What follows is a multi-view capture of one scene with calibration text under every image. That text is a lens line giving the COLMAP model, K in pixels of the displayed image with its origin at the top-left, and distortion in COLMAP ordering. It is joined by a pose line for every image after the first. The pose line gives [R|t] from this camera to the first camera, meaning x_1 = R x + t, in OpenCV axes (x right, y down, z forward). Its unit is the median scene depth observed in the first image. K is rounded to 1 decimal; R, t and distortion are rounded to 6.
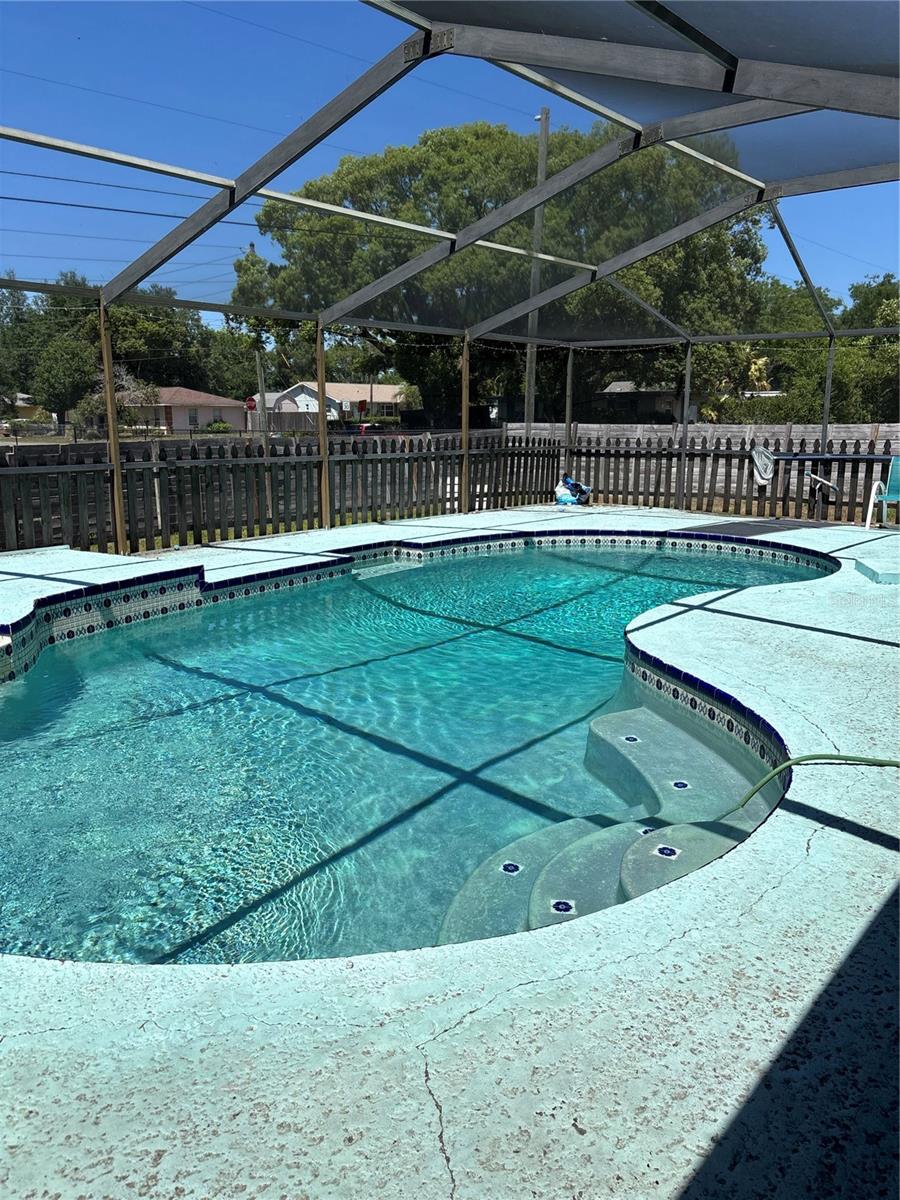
lens RADIAL K [[904.8, 0, 449.8], [0, 904.8, 612.6], [0, 0, 1]] dist [0.052965, -0.063801]
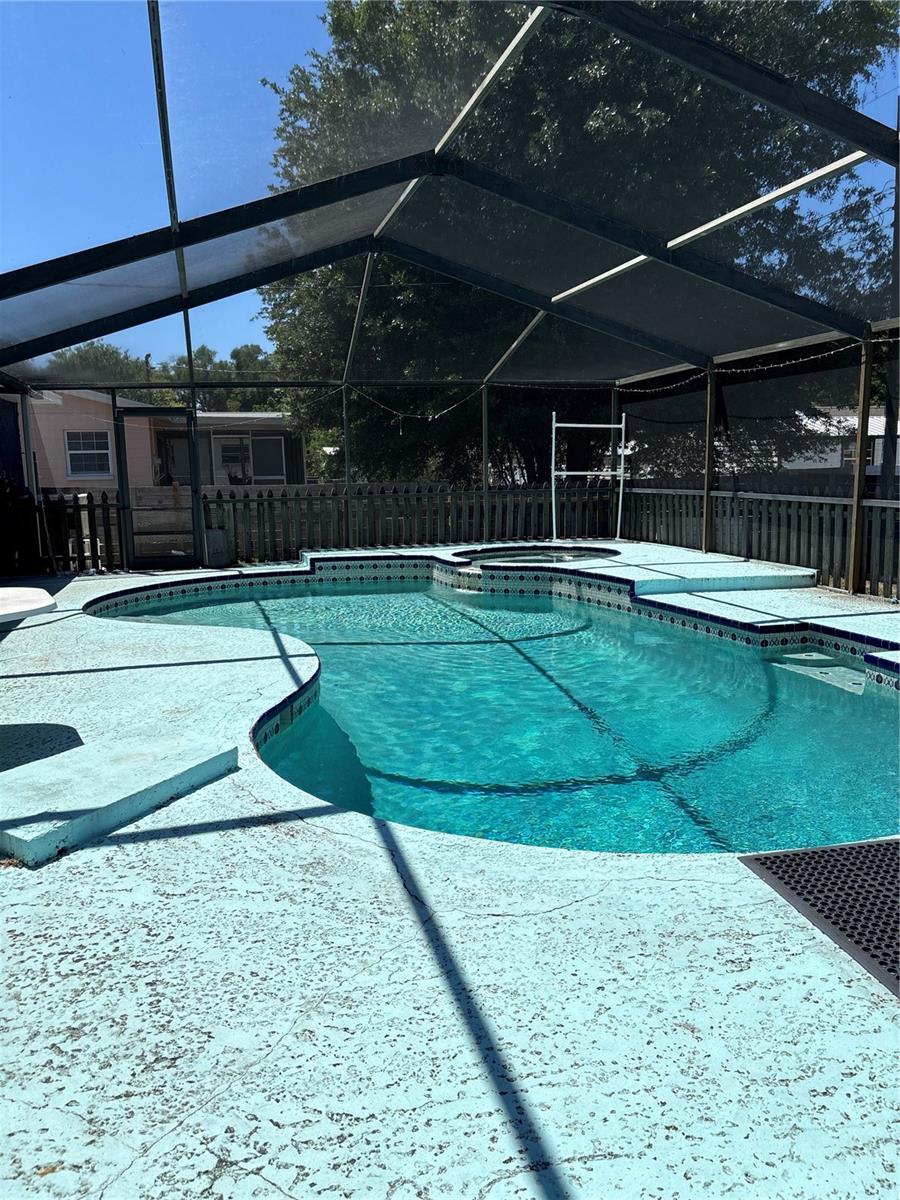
lens RADIAL K [[904.8, 0, 446.6], [0, 904.8, 608.9], [0, 0, 1]] dist [0.052965, -0.063801]
pose [[-0.580602, 0.144995, -0.801173, 0.747406], [-0.149429, 0.948324, 0.279915, -0.281129], [0.800358, 0.282238, -0.528932, 1.293183]]
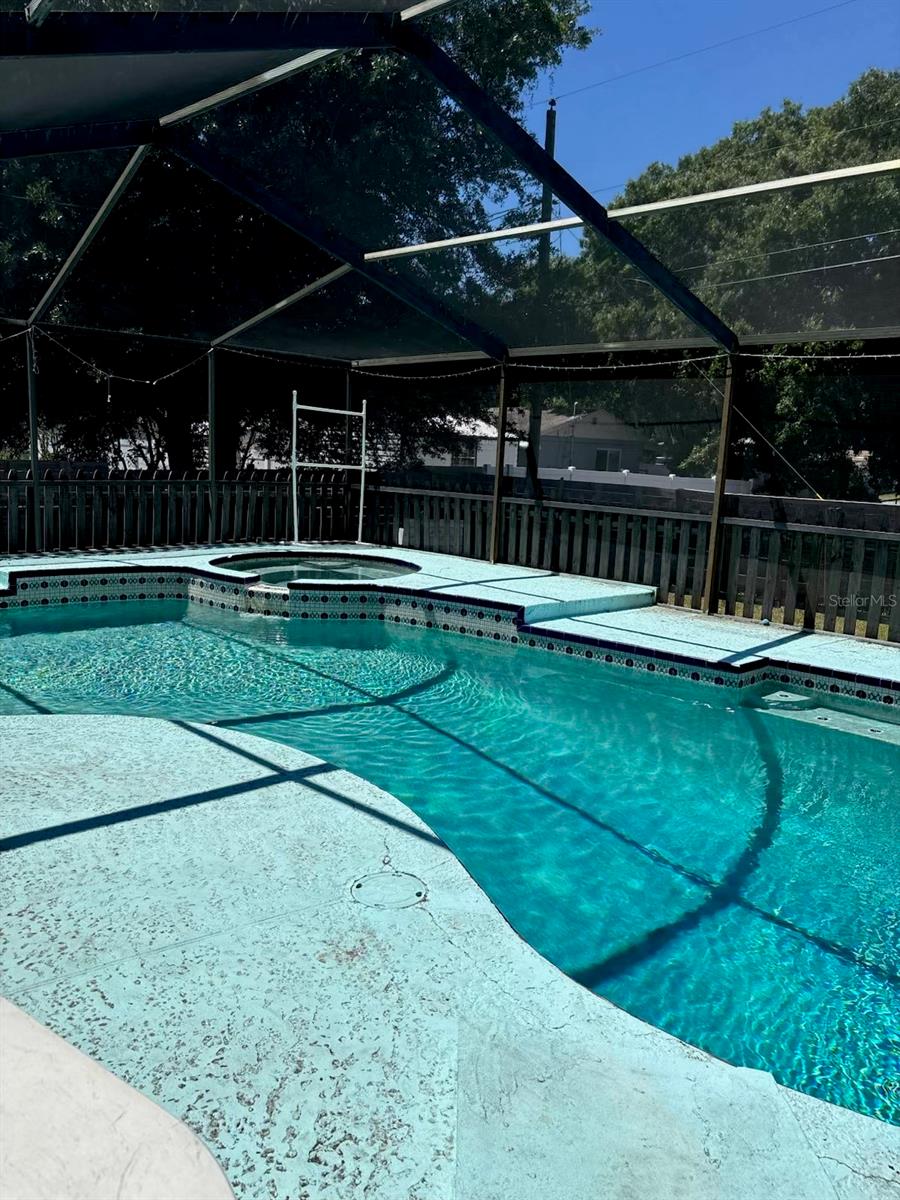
lens RADIAL K [[904.8, 0, 441.4], [0, 904.8, 606.8], [0, 0, 1]] dist [0.052965, -0.063801]
pose [[-0.096725, 0.172593, -0.980233, 0.657259], [-0.250853, 0.948830, 0.191817, -0.199734], [0.963181, 0.264447, -0.048481, 0.859046]]
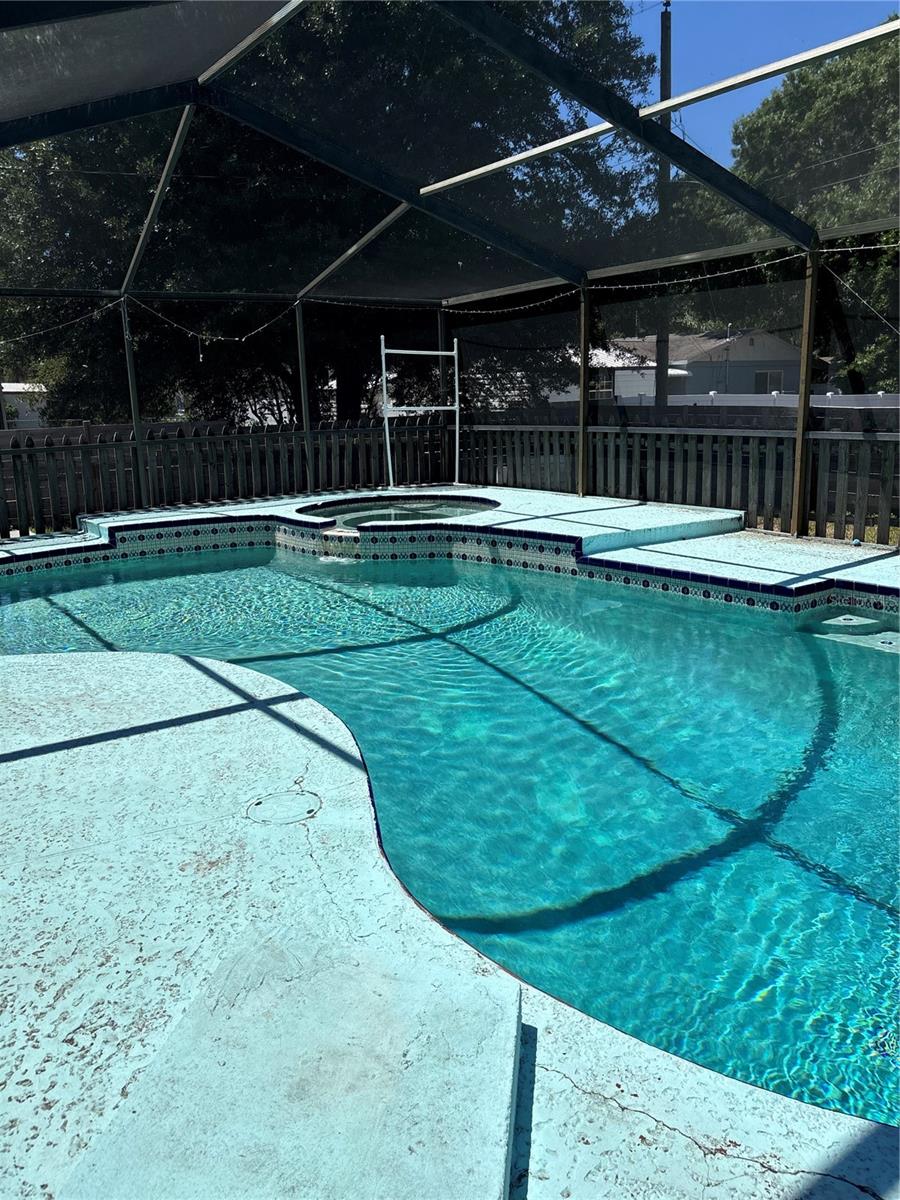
lens RADIAL K [[904.8, 0, 442.2], [0, 904.8, 593.4], [0, 0, 1]] dist [0.052965, -0.063801]
pose [[-0.272938, 0.223297, -0.935758, 0.636367], [-0.169701, 0.946261, 0.275301, -0.215326], [0.946946, 0.233939, -0.220377, 0.974009]]
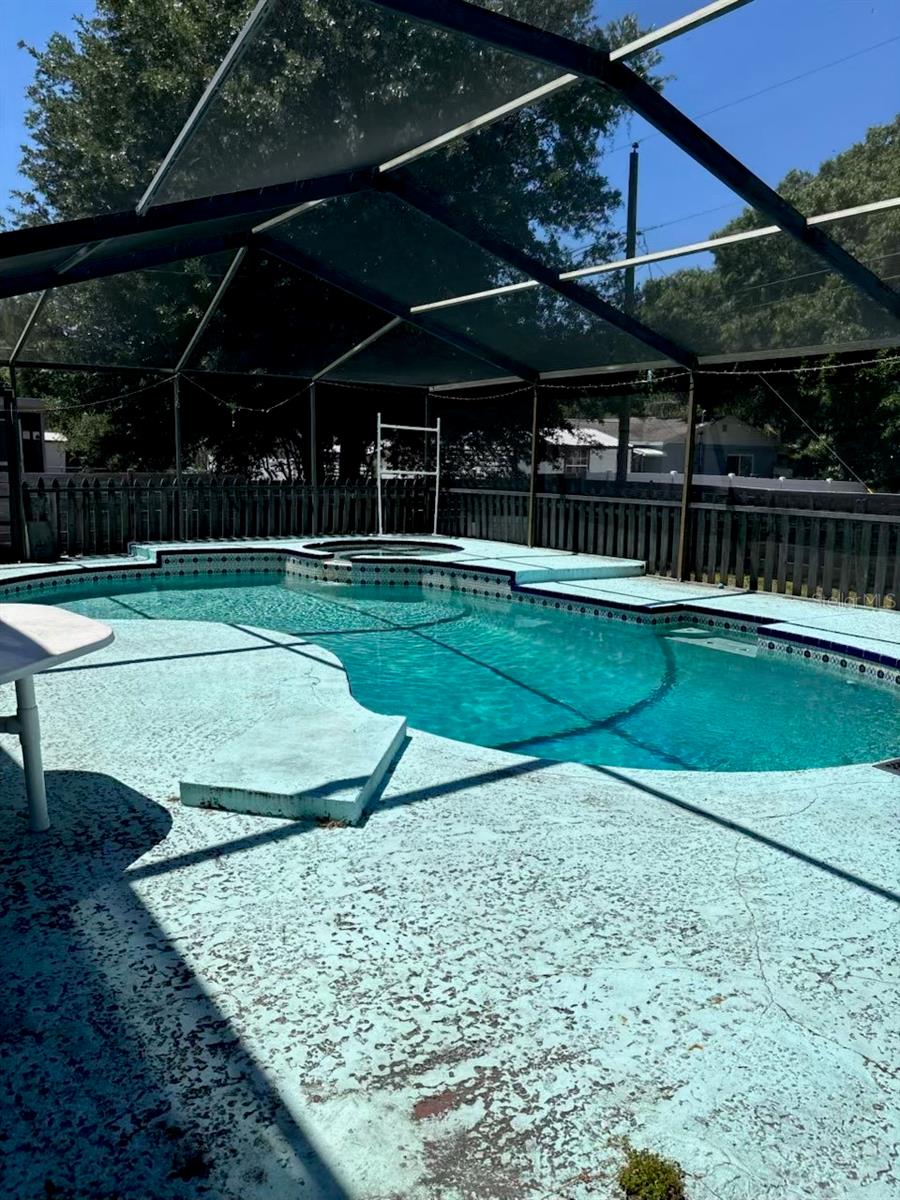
lens RADIAL K [[904.8, 0, 445.7], [0, 904.8, 609.4], [0, 0, 1]] dist [0.052965, -0.063801]
pose [[-0.271740, 0.158736, -0.949189, 0.928290], [-0.217599, 0.950626, 0.221272, -0.243558], [0.937448, 0.266671, -0.223782, 1.090429]]
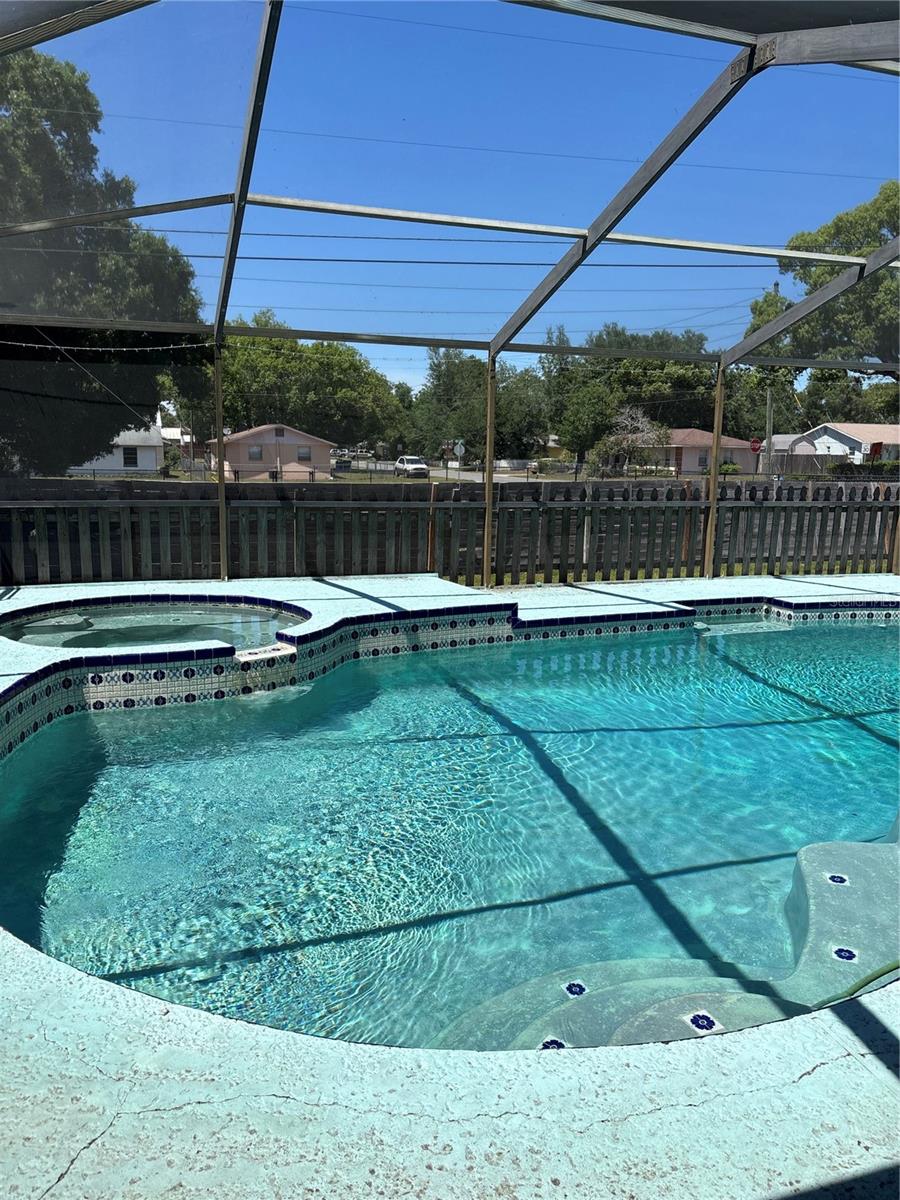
lens RADIAL K [[904.8, 0, 448.1], [0, 904.8, 607.9], [0, 0, 1]] dist [0.052965, -0.063801]
pose [[0.850991, 0.102741, -0.515033, 0.169256], [-0.127528, 0.991751, -0.012877, -0.020734], [0.509461, 0.076639, 0.857074, 0.074104]]
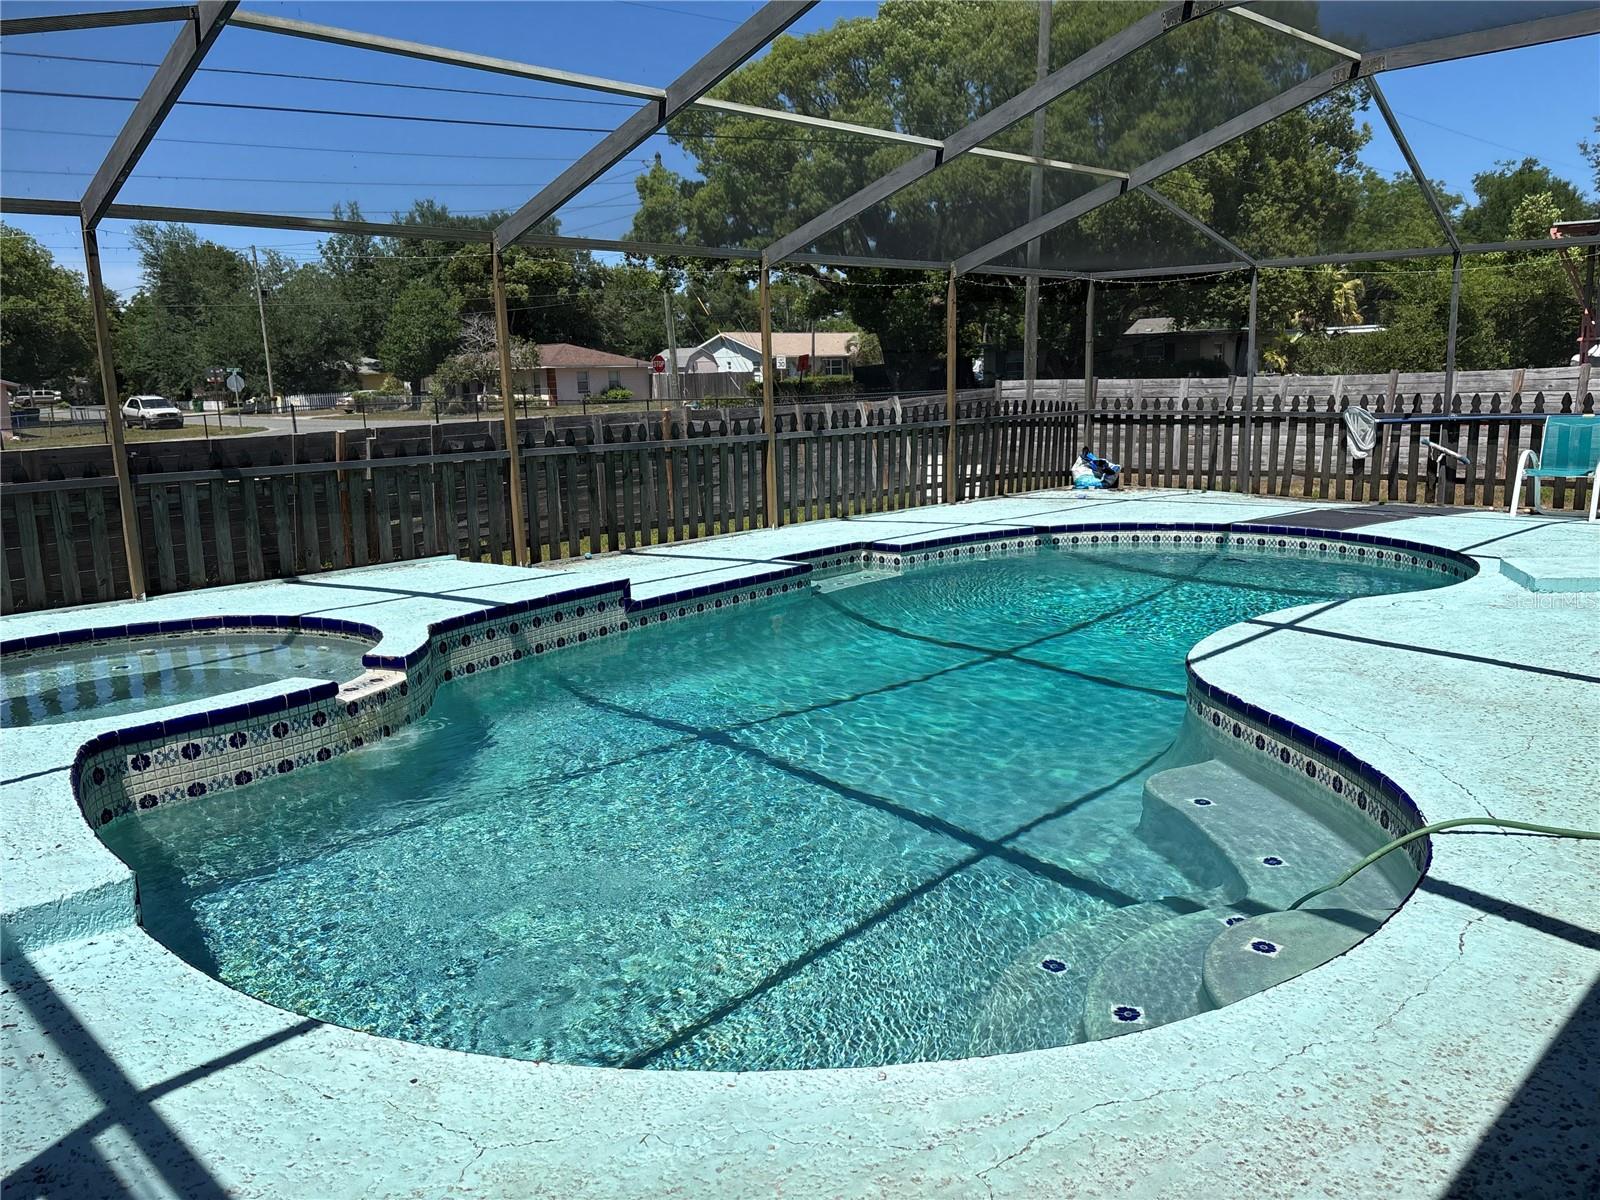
lens RADIAL K [[1206.3, 0, 808.4], [0, 1206.3, 622.5], [0, 0, 1]] dist [0.052965, -0.063801]
pose [[0.995904, -0.009125, -0.089955, -0.020223], [0.008297, 0.999920, -0.009577, -0.002471], [0.090035, 0.008791, 0.995900, -0.024965]]
